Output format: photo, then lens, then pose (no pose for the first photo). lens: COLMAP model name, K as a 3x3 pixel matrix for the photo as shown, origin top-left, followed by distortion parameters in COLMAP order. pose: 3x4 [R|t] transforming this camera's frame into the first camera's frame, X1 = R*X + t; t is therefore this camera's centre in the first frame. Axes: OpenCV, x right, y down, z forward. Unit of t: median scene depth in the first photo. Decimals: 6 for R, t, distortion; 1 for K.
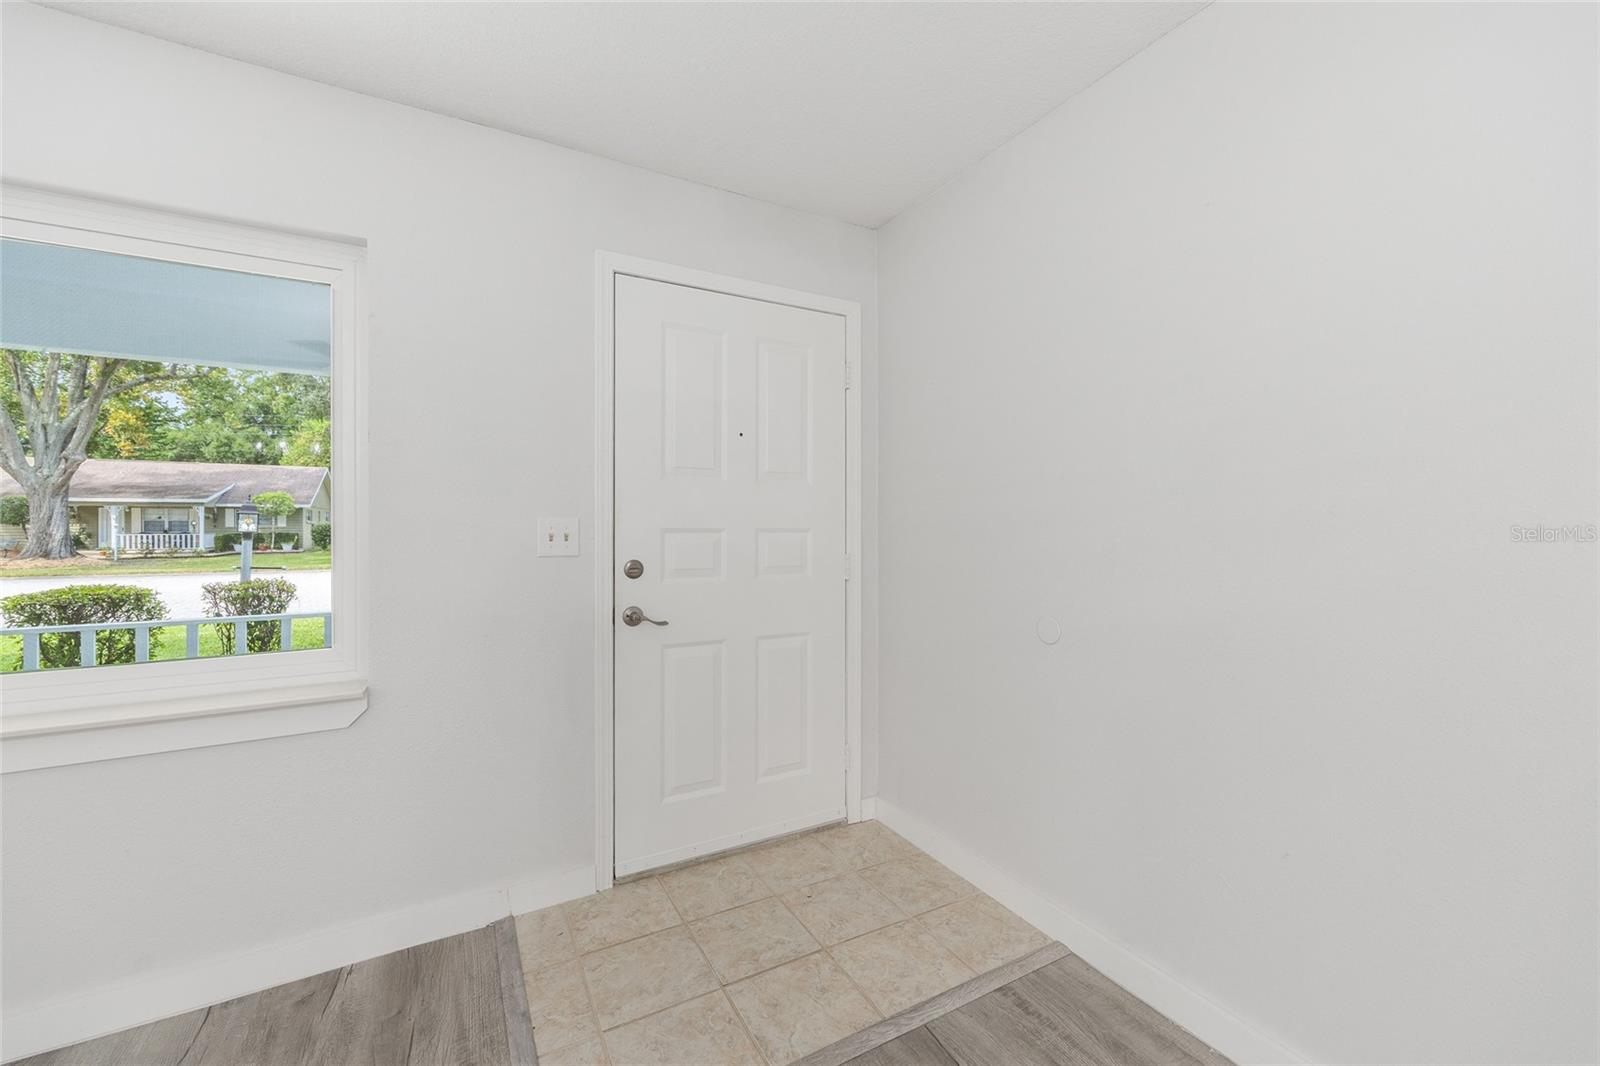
lens RADIAL K [[645.4, 0, 807.4], [0, 645.4, 525.9], [0, 0, 1]] dist [-0.000548, 0.000633]
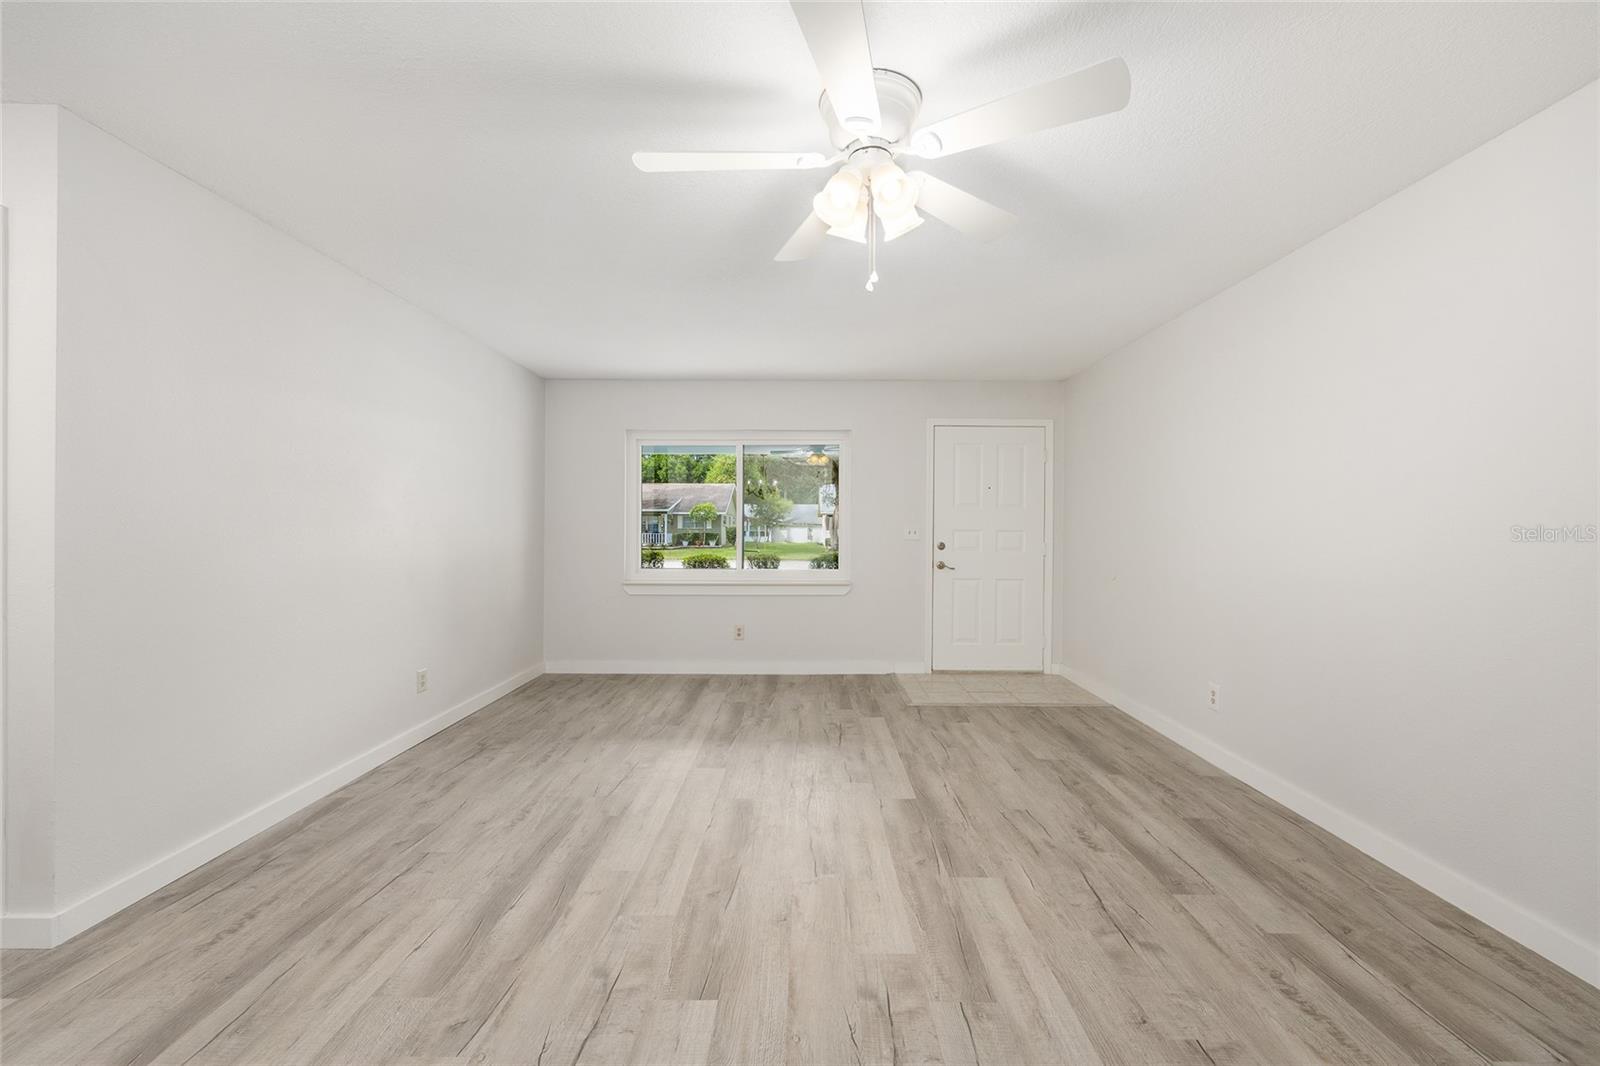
lens RADIAL K [[641.7, 0, 804.5], [0, 641.7, 527.9], [0, 0, 1]] dist [-0.001698, 0.000694]
pose [[0.870991, 0.006500, -0.491256, 0.034800], [-0.008461, 0.999963, -0.001772, 0.000524], [0.491226, 0.005700, 0.871013, -0.100832]]
